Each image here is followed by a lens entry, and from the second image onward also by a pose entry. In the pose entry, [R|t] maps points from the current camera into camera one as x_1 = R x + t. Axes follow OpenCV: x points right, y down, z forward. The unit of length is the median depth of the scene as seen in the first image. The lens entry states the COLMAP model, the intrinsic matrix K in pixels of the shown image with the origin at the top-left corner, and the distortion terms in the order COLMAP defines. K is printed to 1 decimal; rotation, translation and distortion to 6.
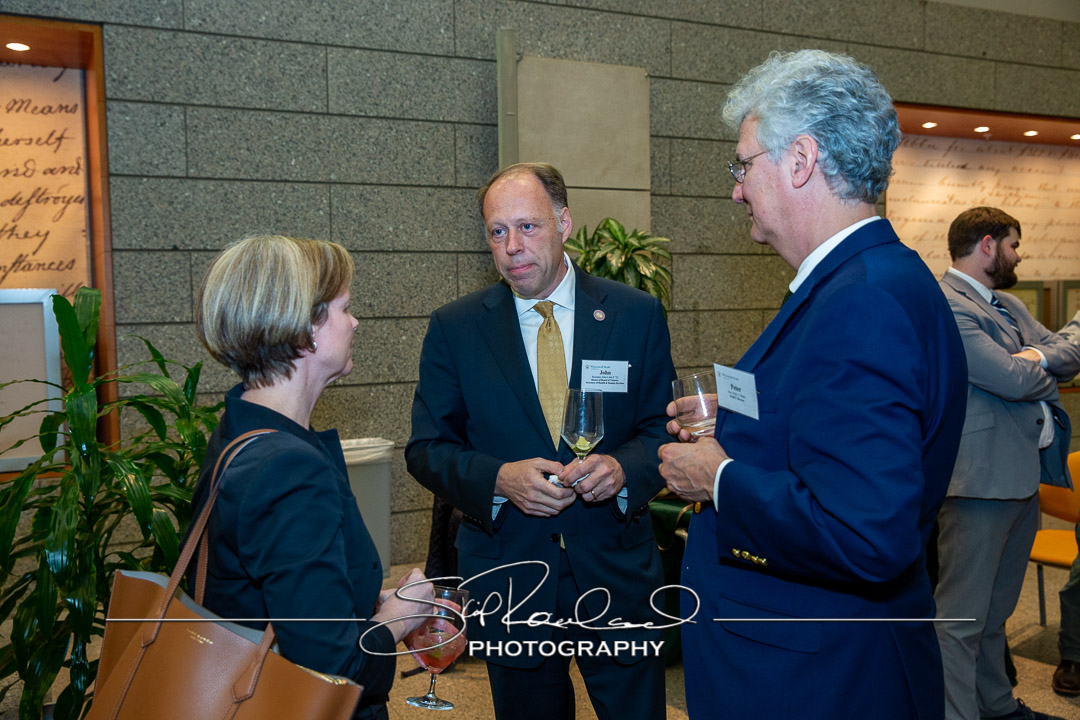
lens RADIAL K [[1016.7, 0, 530.6], [0, 1016.7, 354.8], [0, 0, 1]] dist [0.018065, 0.000000]
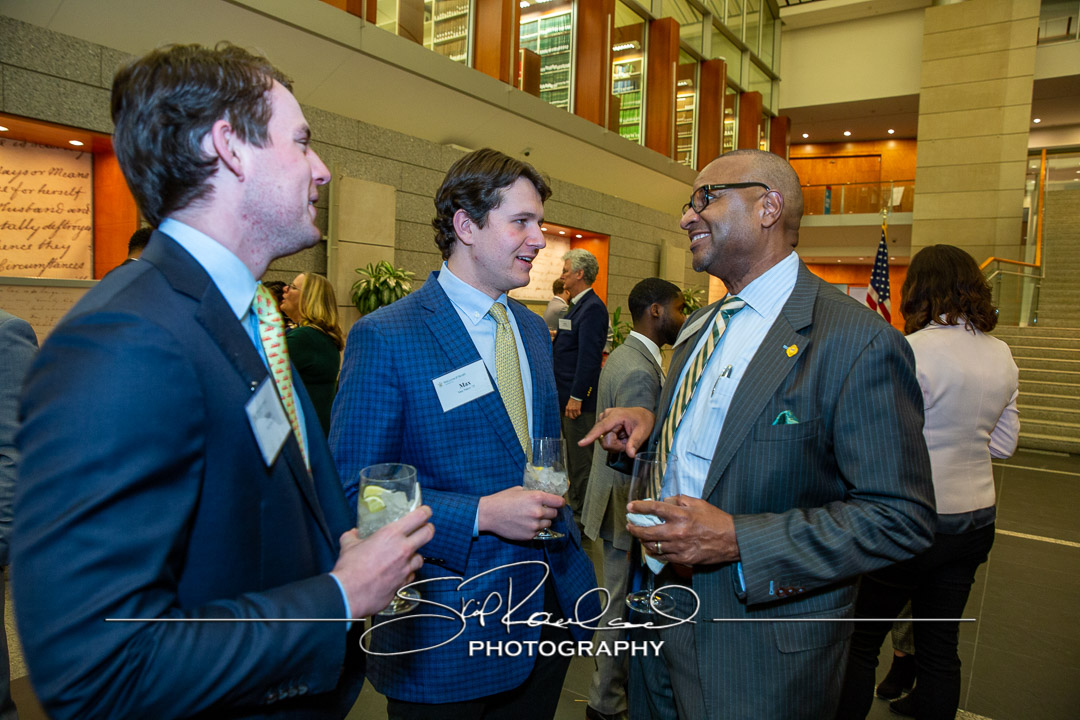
lens RADIAL K [[735.4, 0, 535.1], [0, 735.4, 359.2], [0, 0, 1]] dist [-0.108434, 0.081403]
pose [[0.871591, 0.012054, 0.490085, -0.373850], [-0.022977, 0.999603, 0.016277, 0.032699], [-0.489695, -0.025448, 0.871522, -0.432404]]
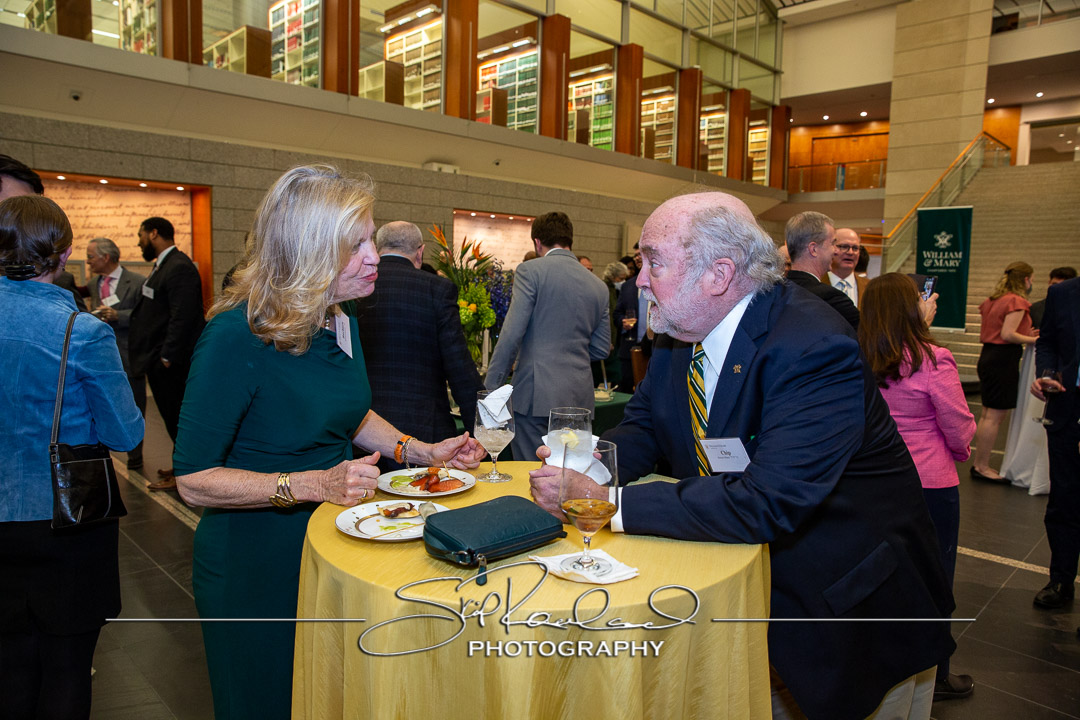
lens RADIAL K [[735.4, 0, 538.3], [0, 735.4, 358.8], [0, 0, 1]] dist [-0.108434, 0.081403]
pose [[0.946850, 0.001672, 0.321672, -0.137716], [-0.020562, 0.998256, 0.055334, 0.088704], [-0.321019, -0.059008, 0.945233, -1.460093]]
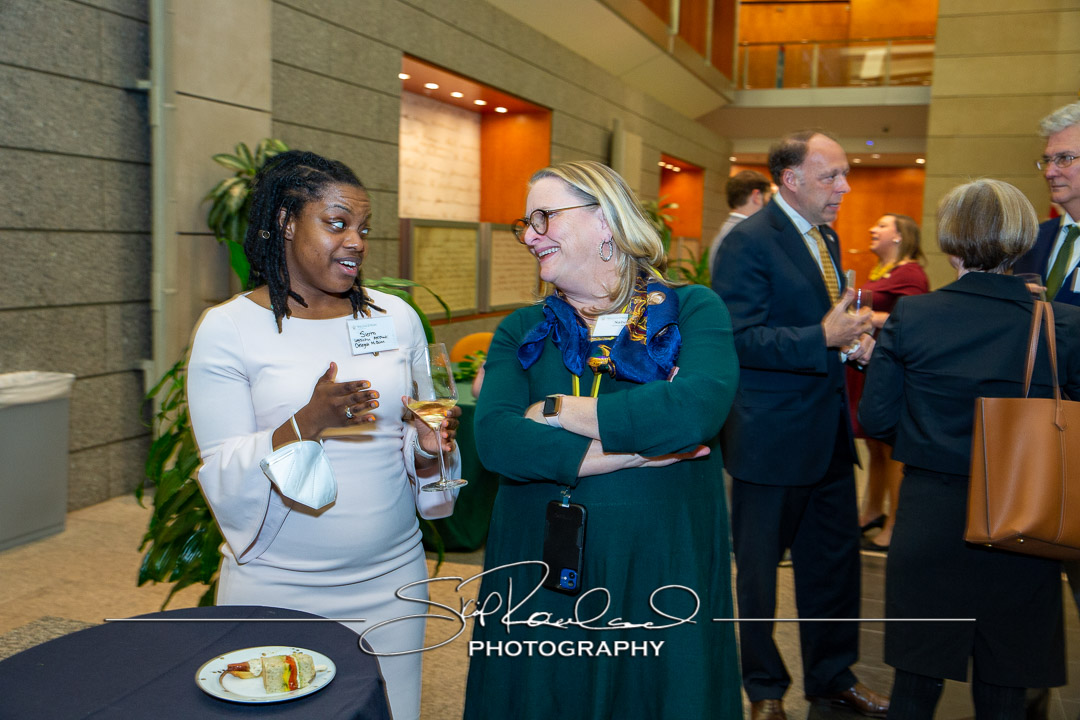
lens RADIAL K [[1089.5, 0, 559.9], [0, 1089.5, 344.9], [0, 0, 1]] dist [0.042877, 0.000000]
pose [[0.705628, -0.030573, 0.707922, -0.481776], [-0.002917, 0.998935, 0.046049, 0.015477], [-0.708576, -0.034558, 0.704788, 0.046172]]
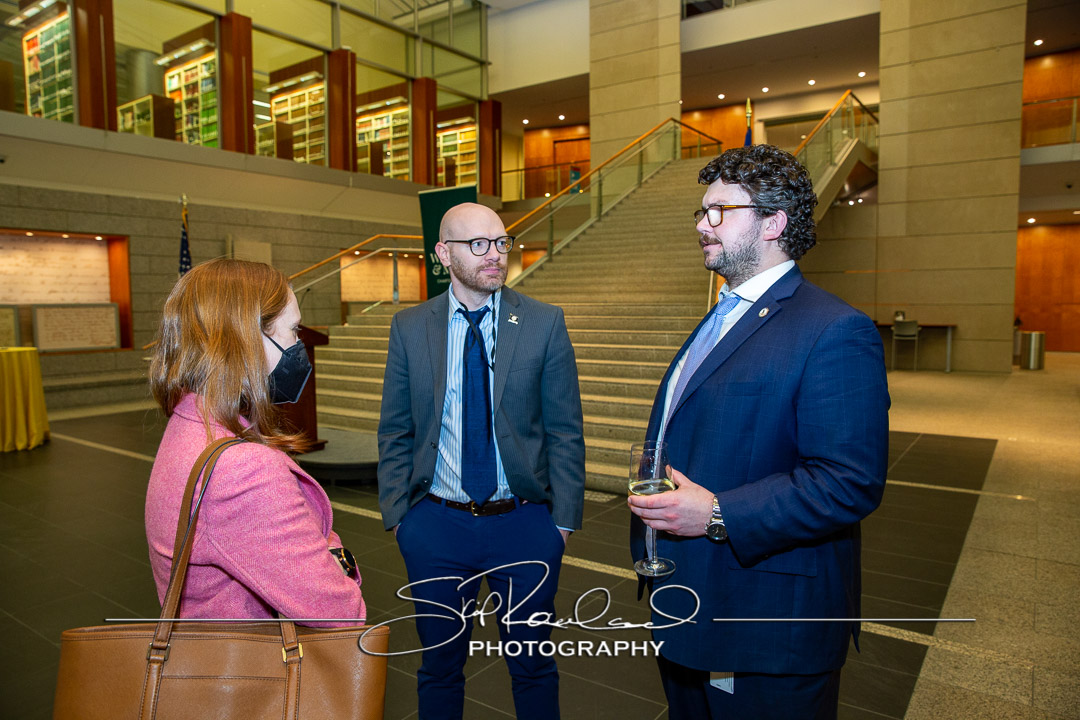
lens RADIAL K [[735.4, 0, 541.0], [0, 735.4, 359.8], [0, 0, 1]] dist [-0.108434, 0.081403]
pose [[0.878302, -0.030887, 0.477108, 1.077191], [0.022443, 0.999475, 0.023389, 0.051200], [-0.477580, -0.009835, 0.878533, -1.220546]]
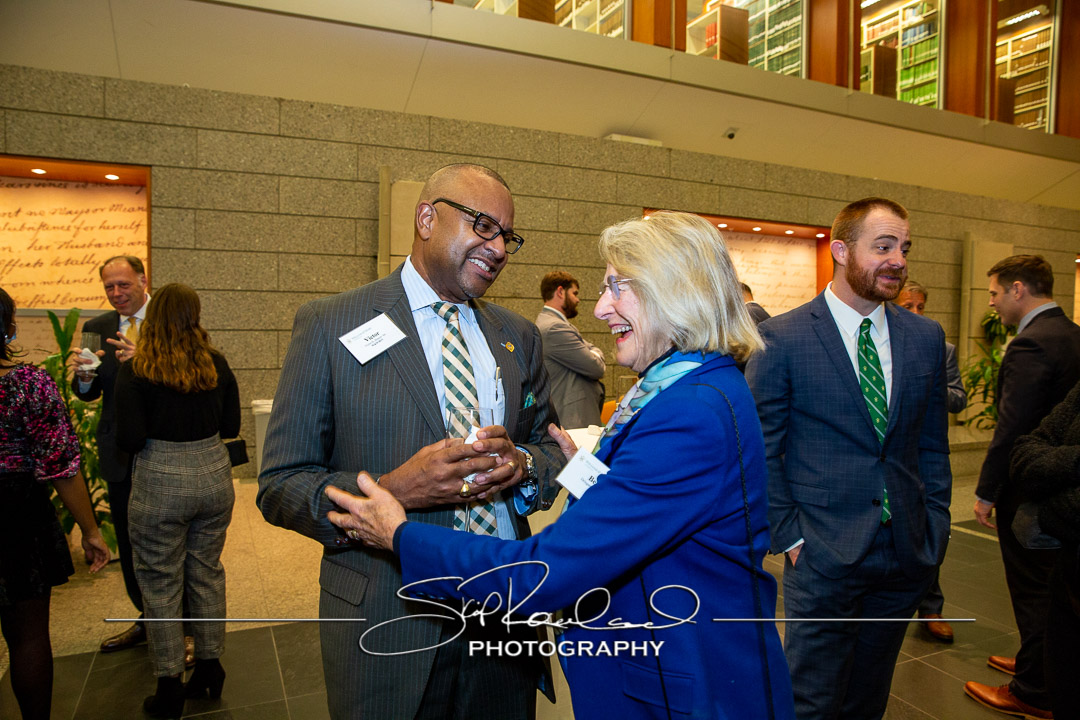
lens RADIAL K [[735.4, 0, 537.3], [0, 735.4, 363.2], [0, 0, 1]] dist [-0.108434, 0.081403]
pose [[0.999082, 0.028575, -0.031905, 0.283790], [-0.028784, 0.999567, -0.006109, 0.016084], [0.031717, 0.007022, 0.999472, -0.225376]]
